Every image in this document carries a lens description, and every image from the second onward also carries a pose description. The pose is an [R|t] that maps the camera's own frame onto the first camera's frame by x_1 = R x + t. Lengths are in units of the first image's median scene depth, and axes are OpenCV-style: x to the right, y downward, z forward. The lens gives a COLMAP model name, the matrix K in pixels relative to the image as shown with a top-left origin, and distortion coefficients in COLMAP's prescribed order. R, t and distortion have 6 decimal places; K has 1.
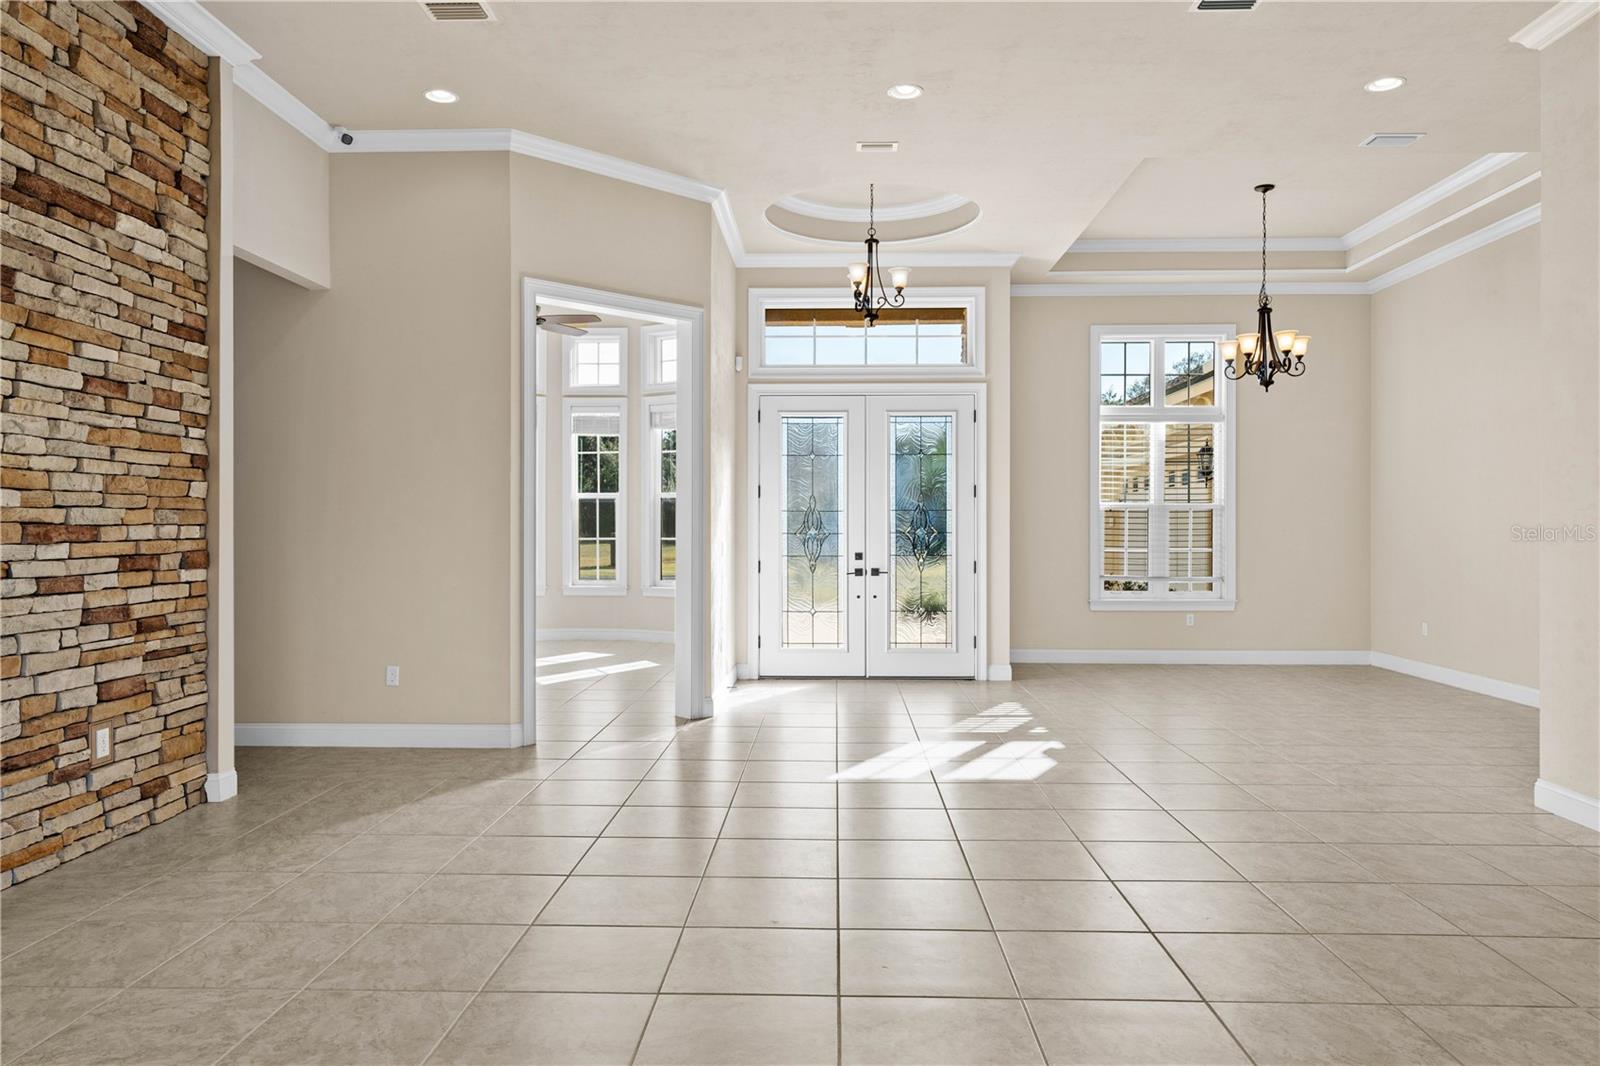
lens RADIAL K [[1071.8, 0, 797.8], [0, 1071.8, 526.3], [0, 0, 1]] dist [0.008107, -0.000091]
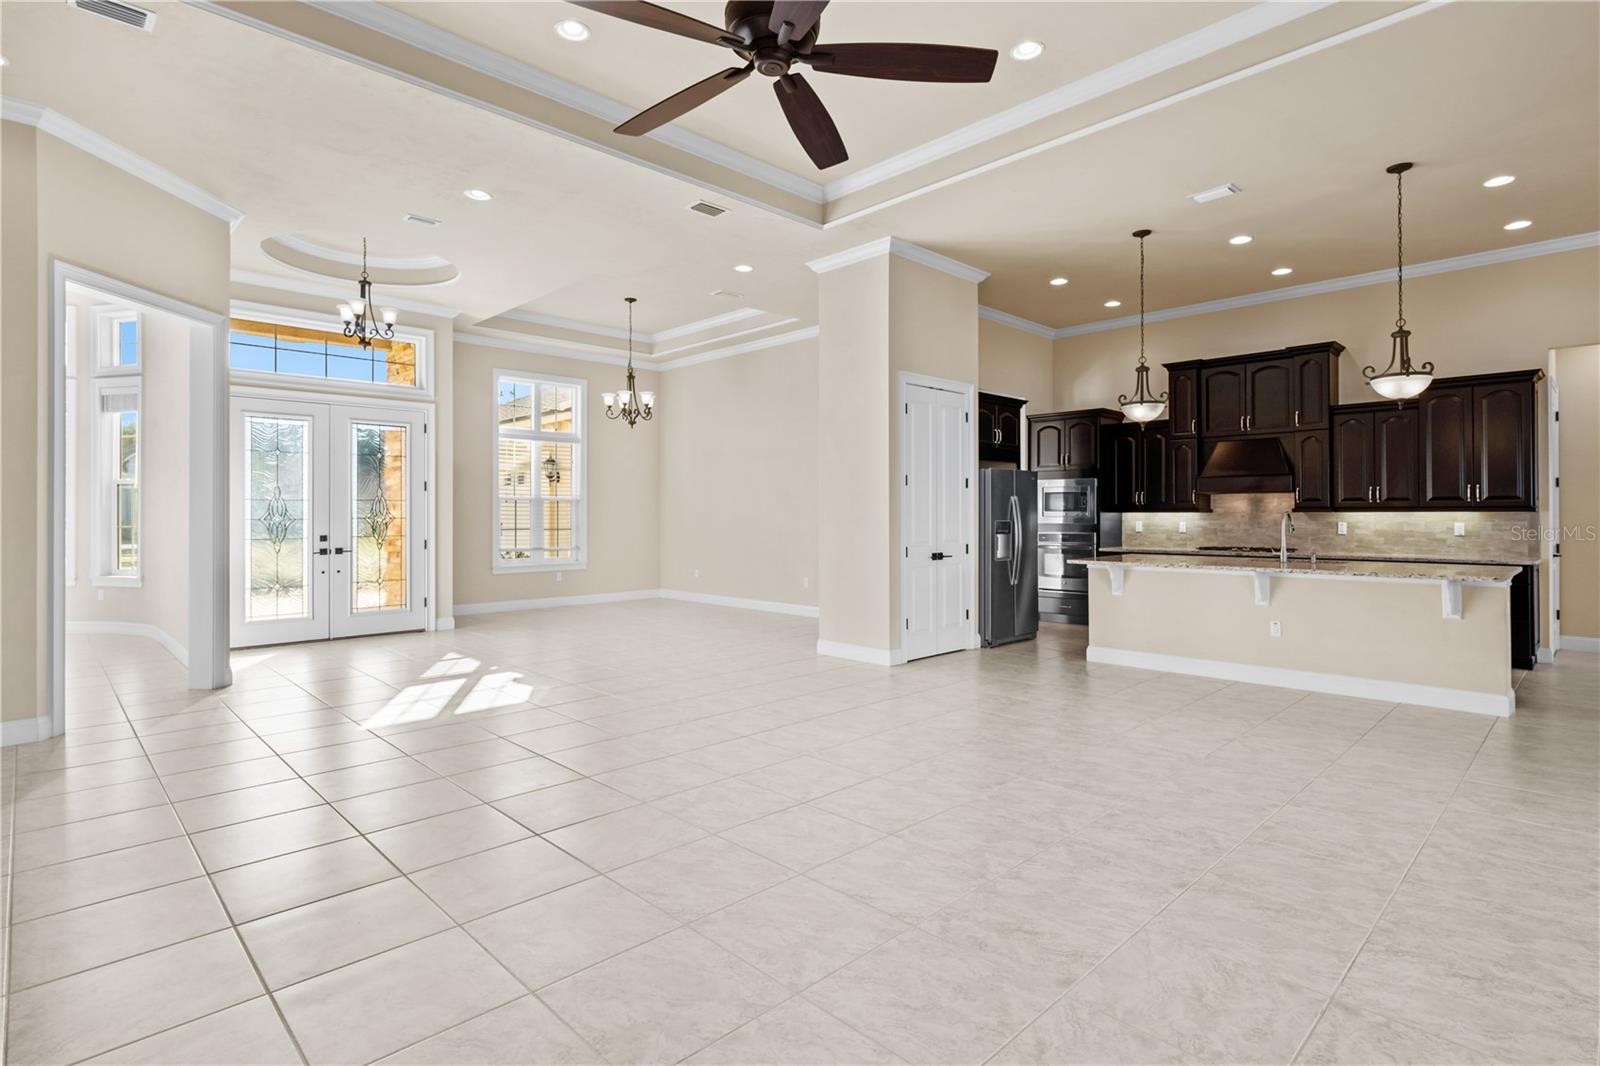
lens RADIAL K [[802.8, 0, 799.5], [0, 802.8, 513.7], [0, 0, 1]] dist [0.002243, -0.002134]
pose [[0.693316, -0.001541, 0.720632, -0.317028], [0.001455, 0.999999, 0.000739, 0.000722], [-0.720632, 0.000536, 0.693317, -0.002998]]
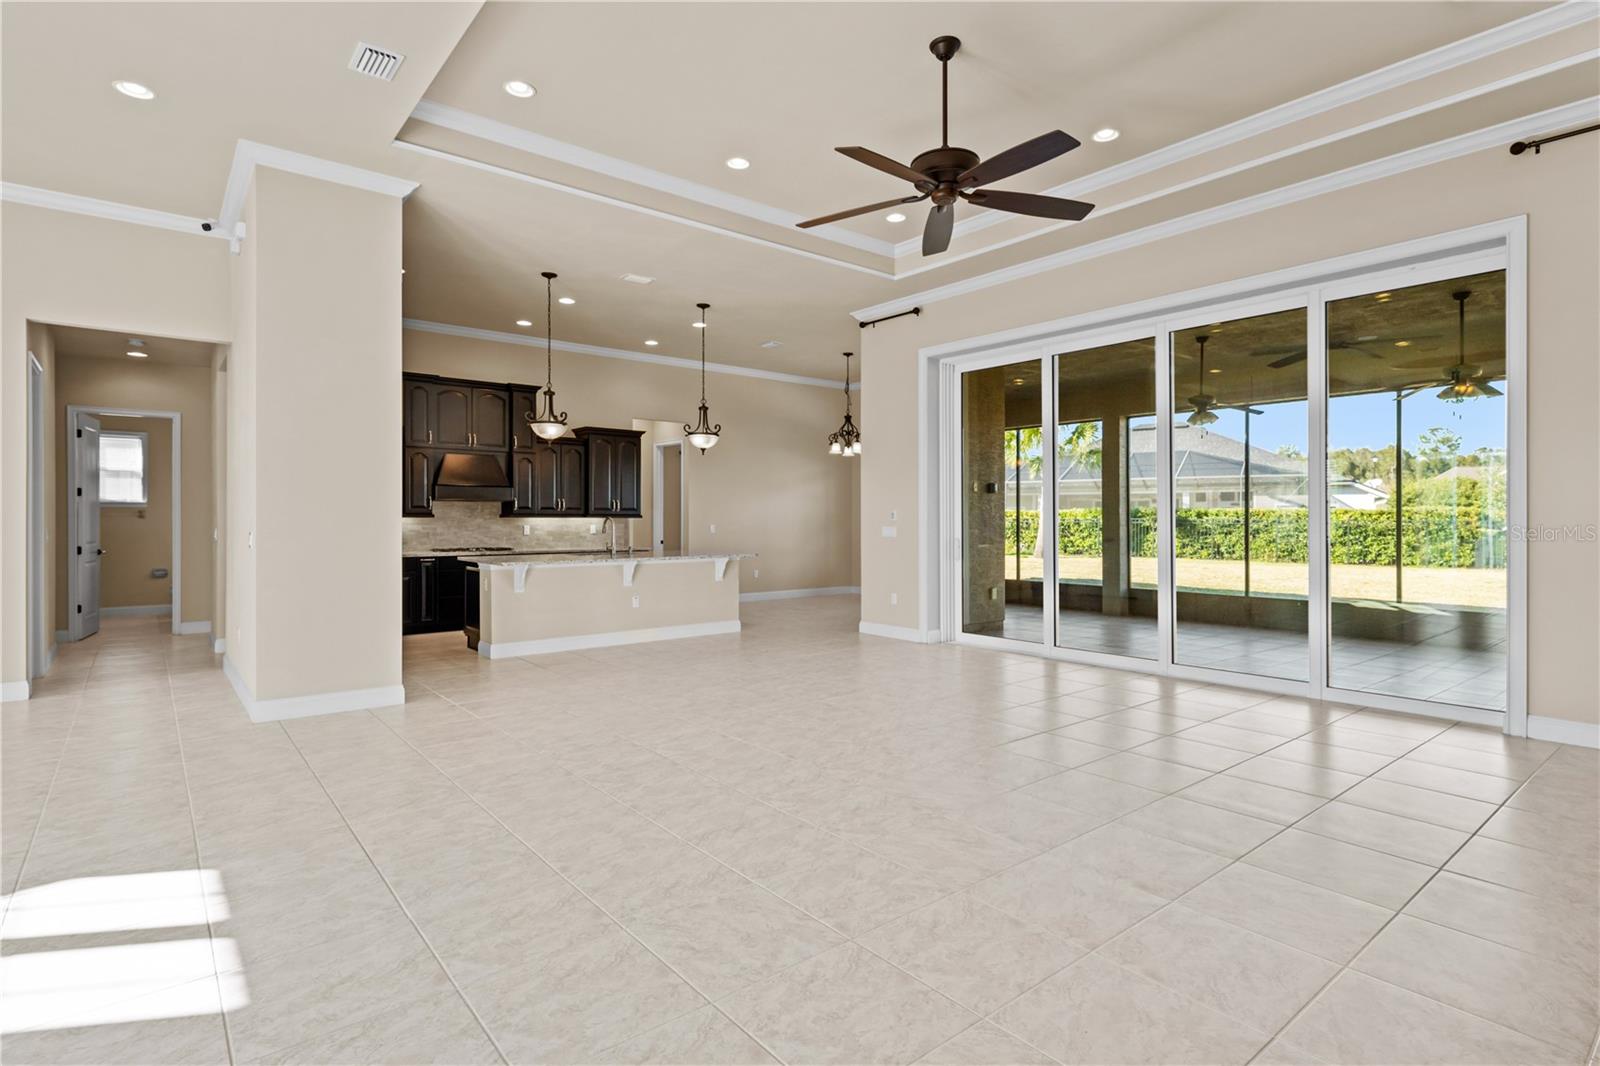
lens RADIAL K [[802.8, 0, 816.9], [0, 802.8, 523.4], [0, 0, 1]] dist [0.002243, -0.002134]
pose [[-0.670844, -0.006142, 0.741573, -0.416158], [-0.002940, 0.999980, 0.005622, 0.001278], [-0.741593, 0.001592, -0.670849, 0.911531]]
